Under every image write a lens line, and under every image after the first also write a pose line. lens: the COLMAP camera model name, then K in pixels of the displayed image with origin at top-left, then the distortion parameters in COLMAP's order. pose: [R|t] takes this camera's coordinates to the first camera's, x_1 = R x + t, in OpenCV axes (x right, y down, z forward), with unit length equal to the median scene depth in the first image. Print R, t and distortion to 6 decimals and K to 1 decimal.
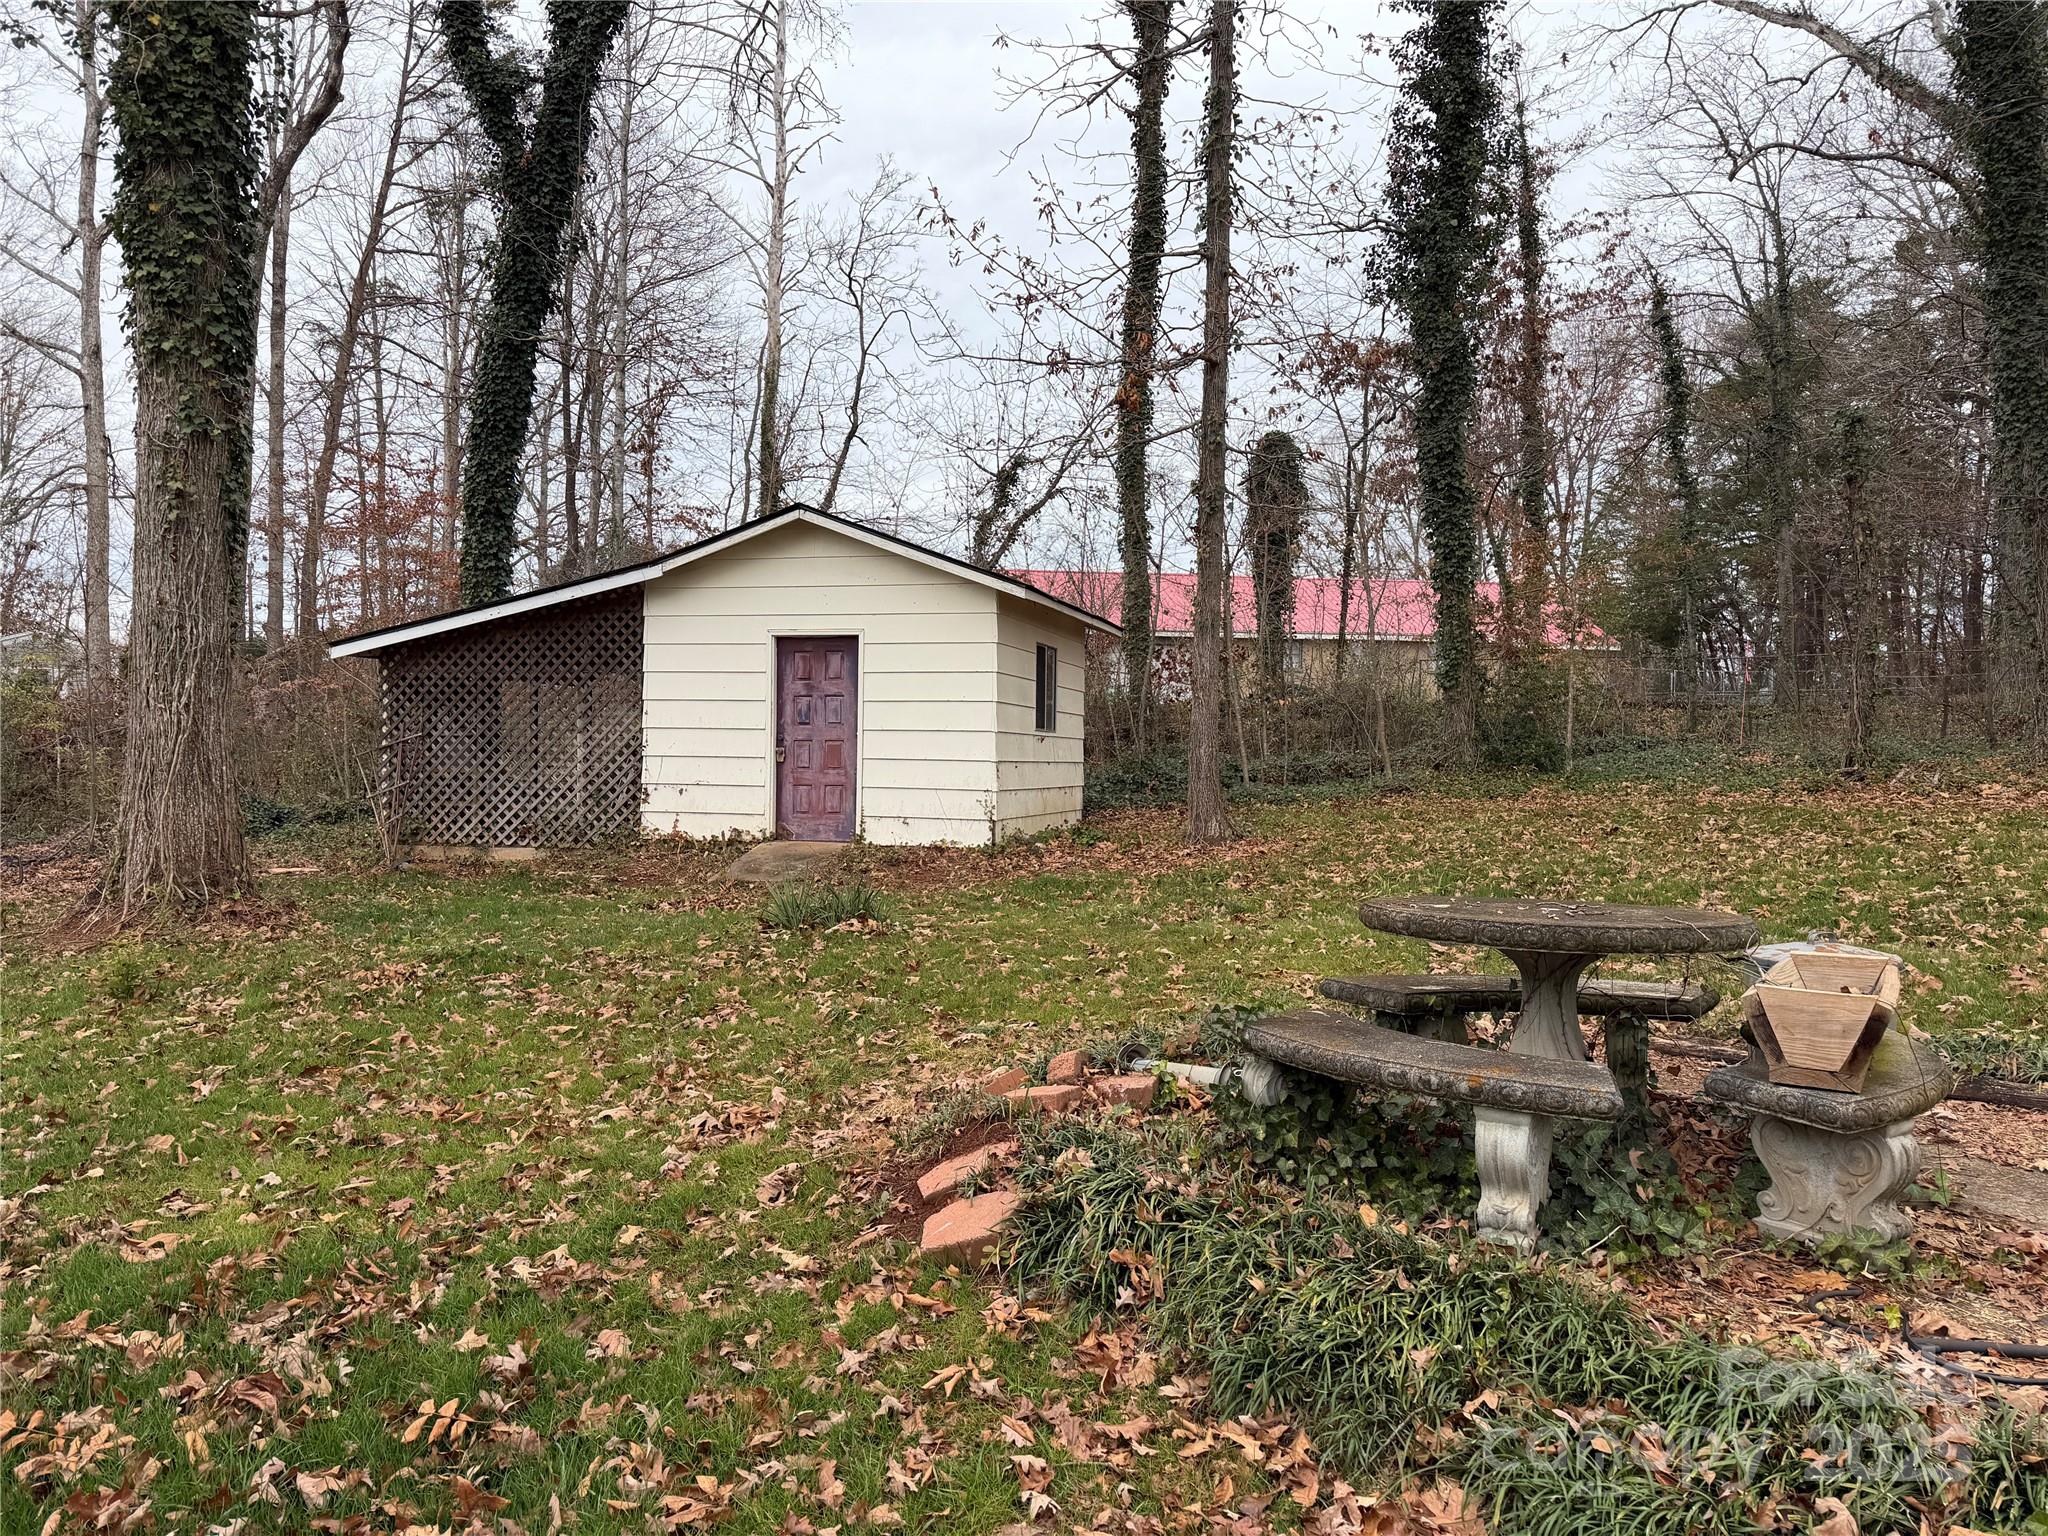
lens RADIAL K [[1477.8, 0, 1024.0], [0, 1477.8, 768.0], [0, 0, 1]] dist [0.002652, -0.001426]
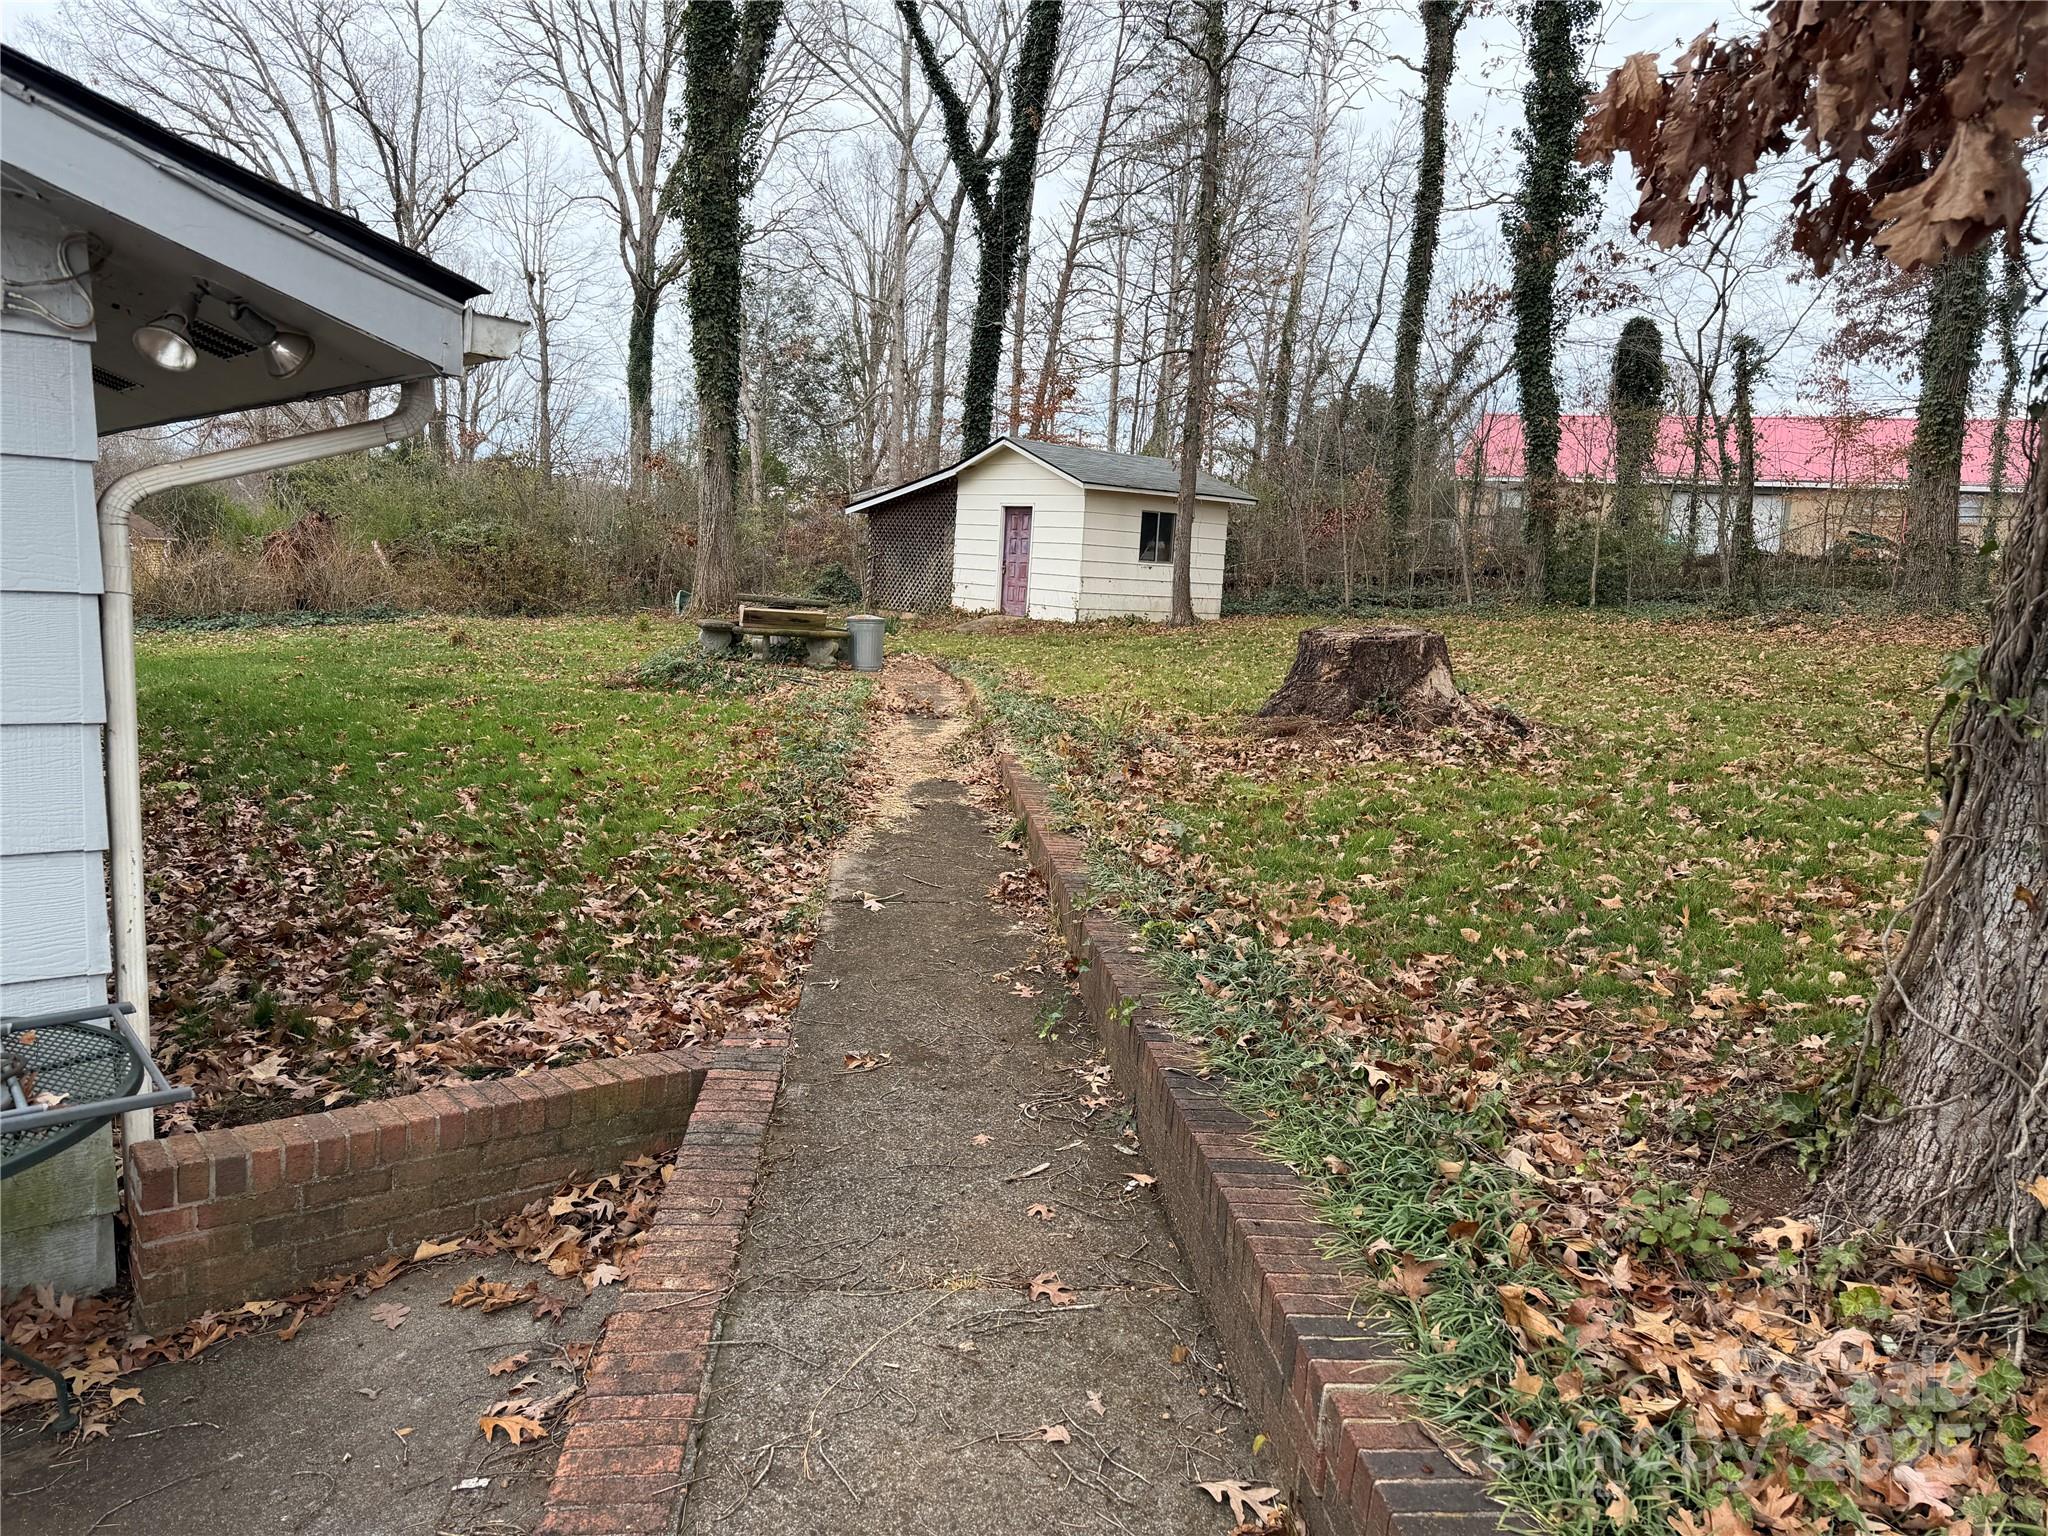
lens RADIAL K [[1477.8, 0, 1024.0], [0, 1477.8, 768.0], [0, 0, 1]] dist [0.002652, -0.001426]
pose [[0.815542, 0.109178, -0.568305, 0.928878], [-0.041936, 0.990610, 0.130128, -0.004705], [0.577176, -0.082292, 0.812463, -0.524708]]
